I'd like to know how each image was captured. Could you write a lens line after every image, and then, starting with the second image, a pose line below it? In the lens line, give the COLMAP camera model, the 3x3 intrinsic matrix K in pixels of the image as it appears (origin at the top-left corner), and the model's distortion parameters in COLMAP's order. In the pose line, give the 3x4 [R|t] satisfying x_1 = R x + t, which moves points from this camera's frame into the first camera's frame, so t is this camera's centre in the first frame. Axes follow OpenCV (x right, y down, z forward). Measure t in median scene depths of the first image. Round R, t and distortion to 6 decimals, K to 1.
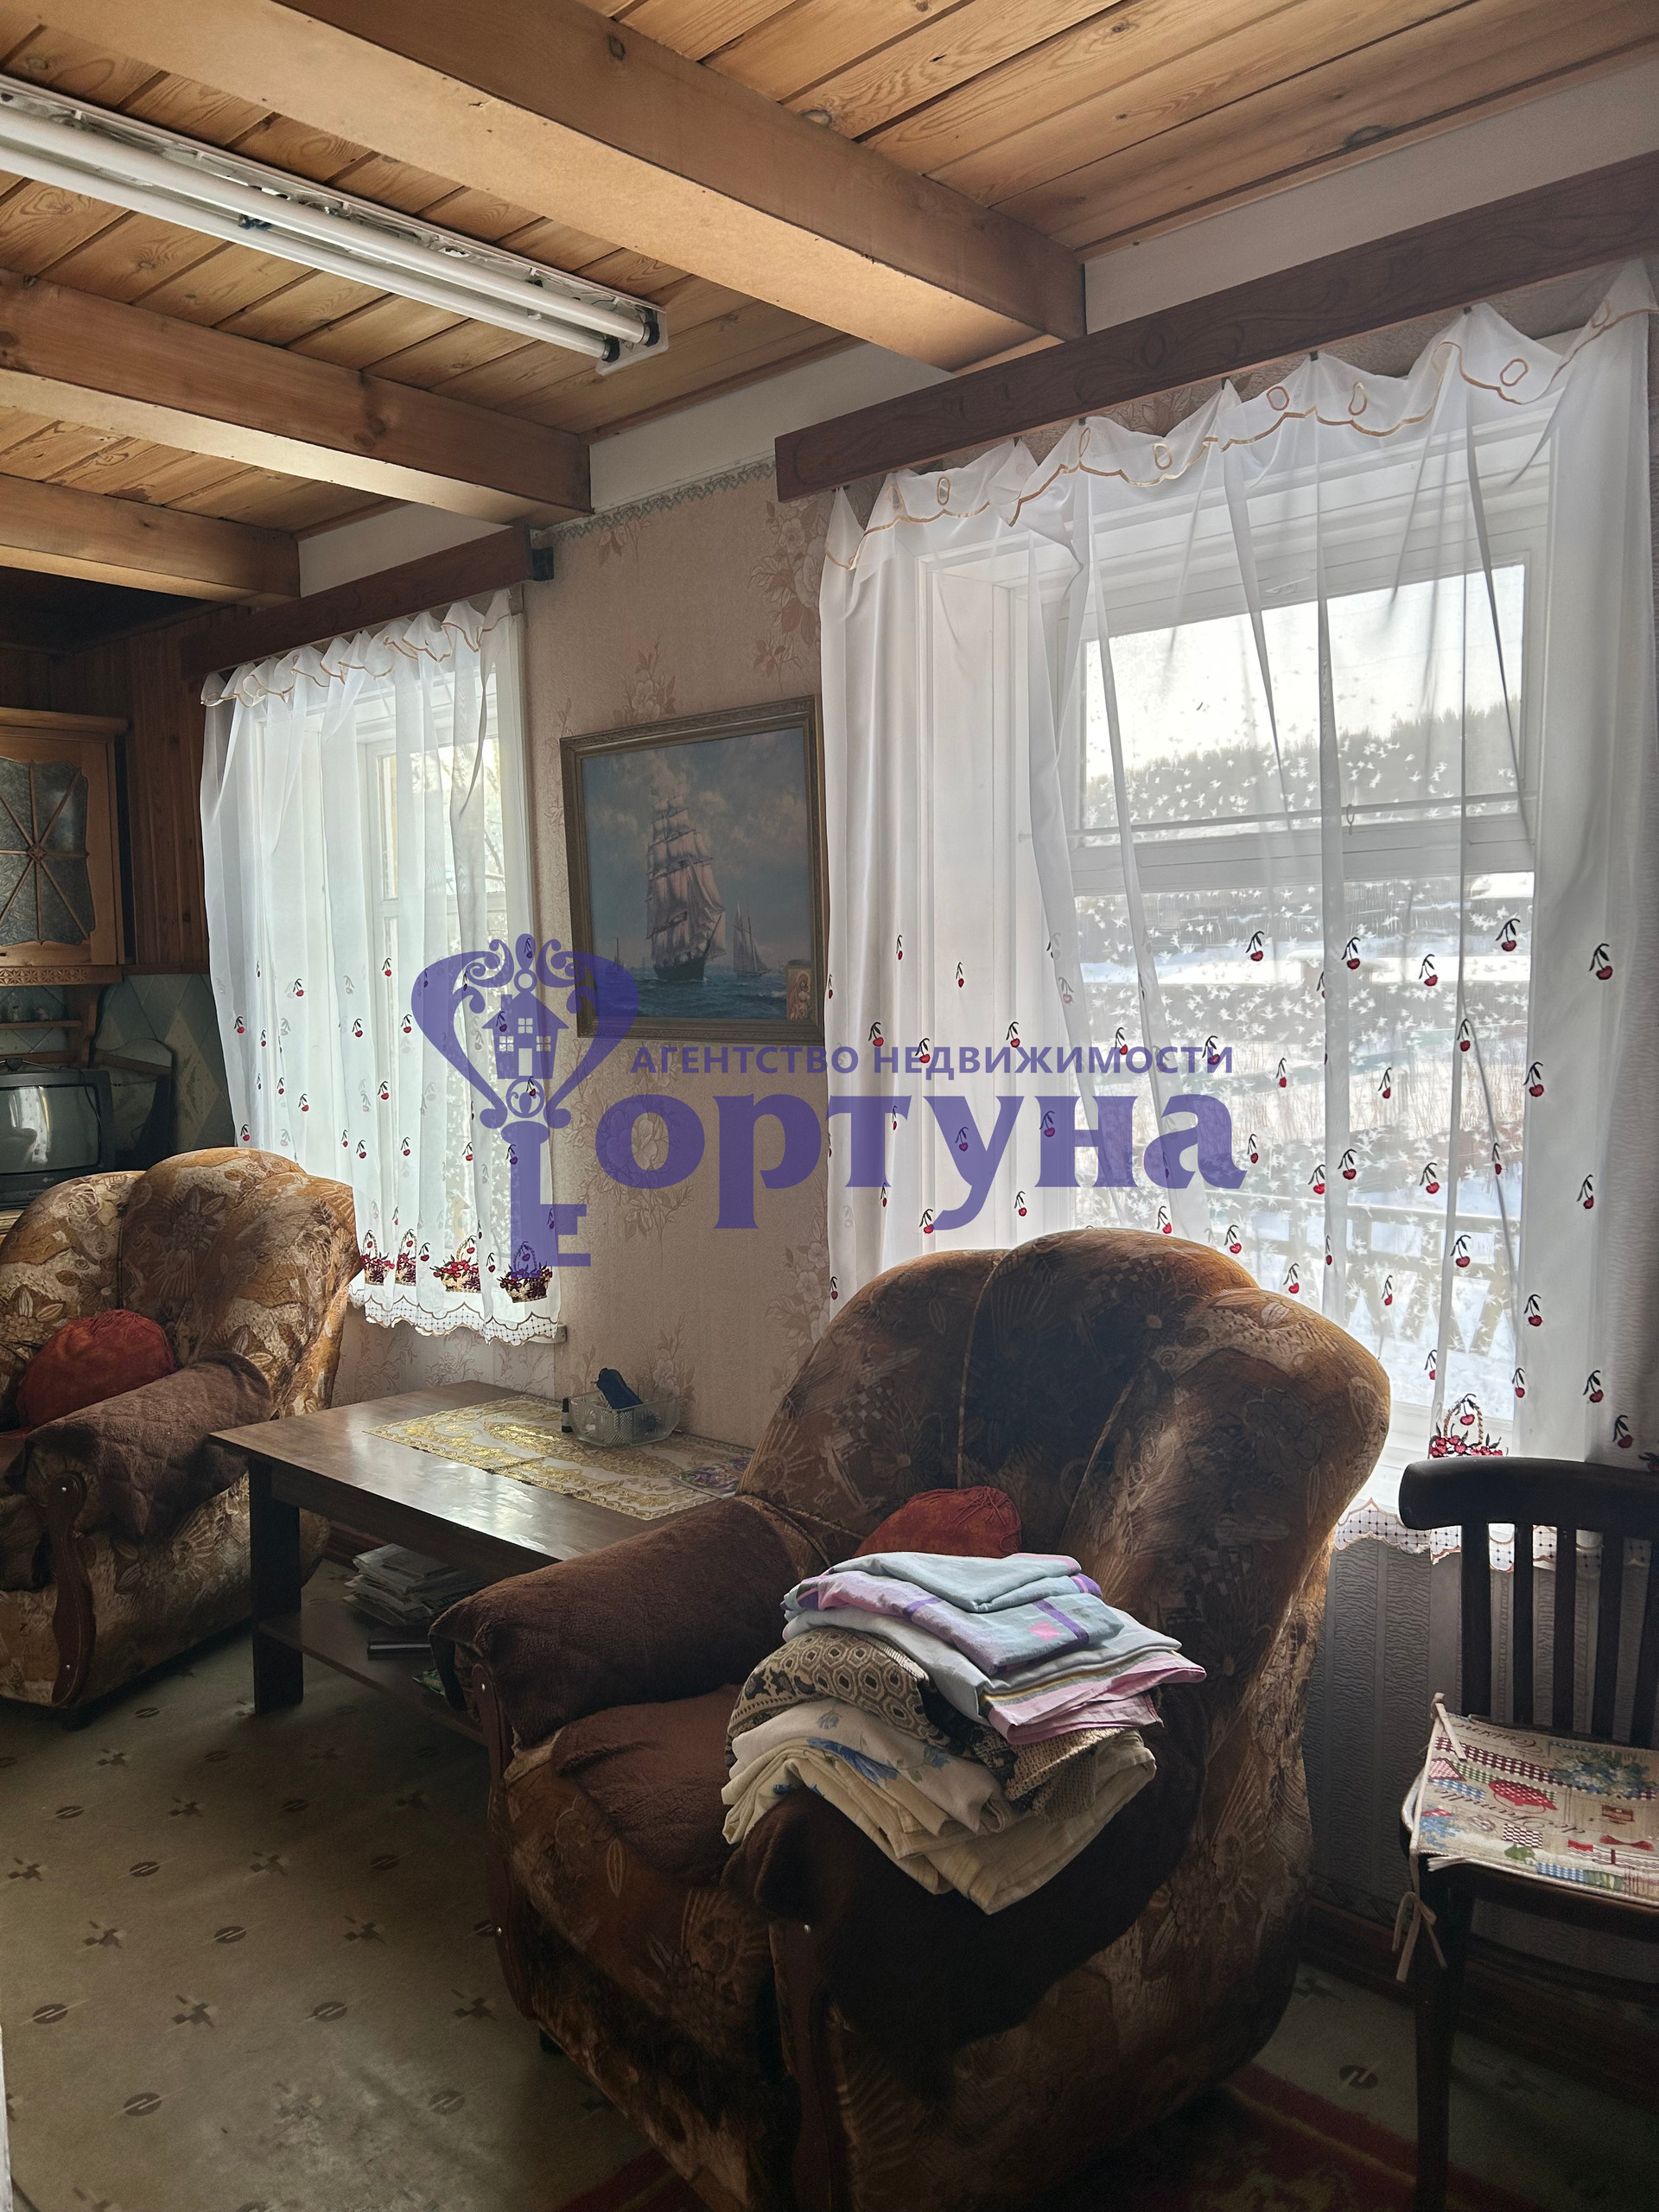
lens RADIAL K [[1706.9, 0, 826.3], [0, 1706.9, 1100.5], [0, 0, 1]] dist [0.045395, -0.066676]
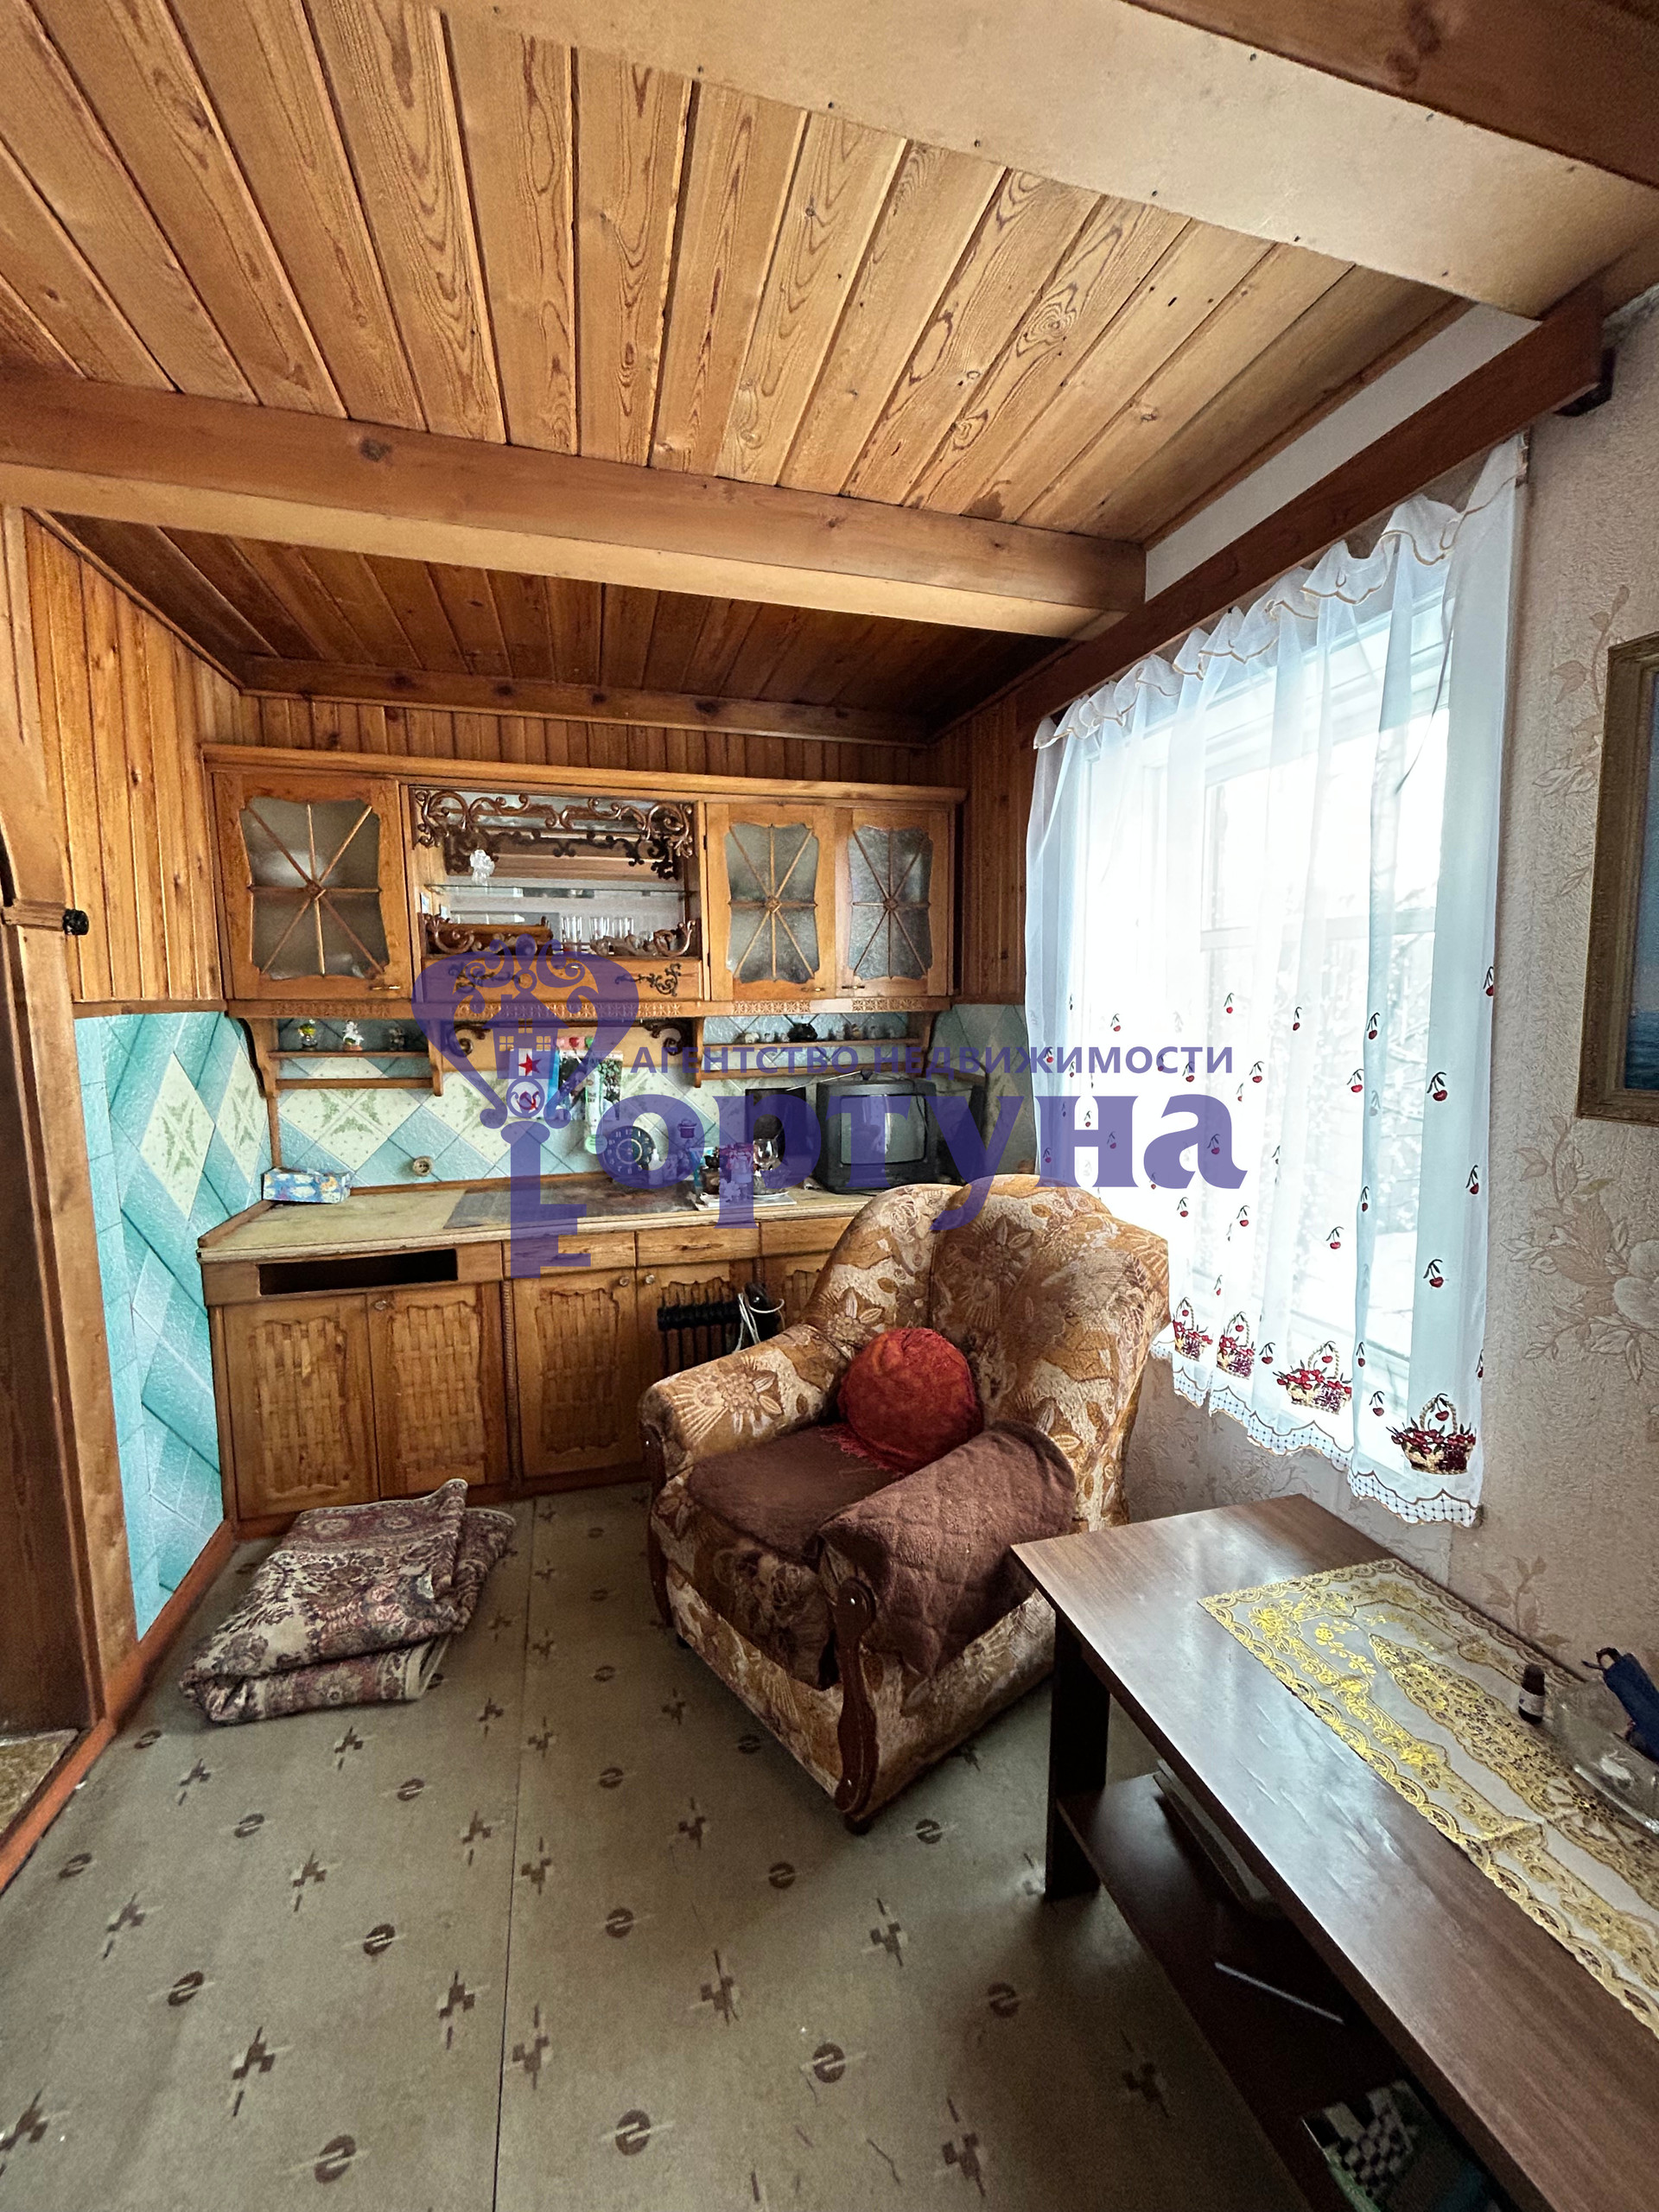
lens RADIAL K [[893.0, 0, 831.6], [0, 893.0, 1102.9], [0, 0, 1]] dist [-0.013893, 0.009790]
pose [[0.865977, 0.070177, -0.495135, -0.203913], [-0.047212, 0.997155, 0.058757, -0.045098], [0.497850, -0.027506, 0.866827, 0.504959]]
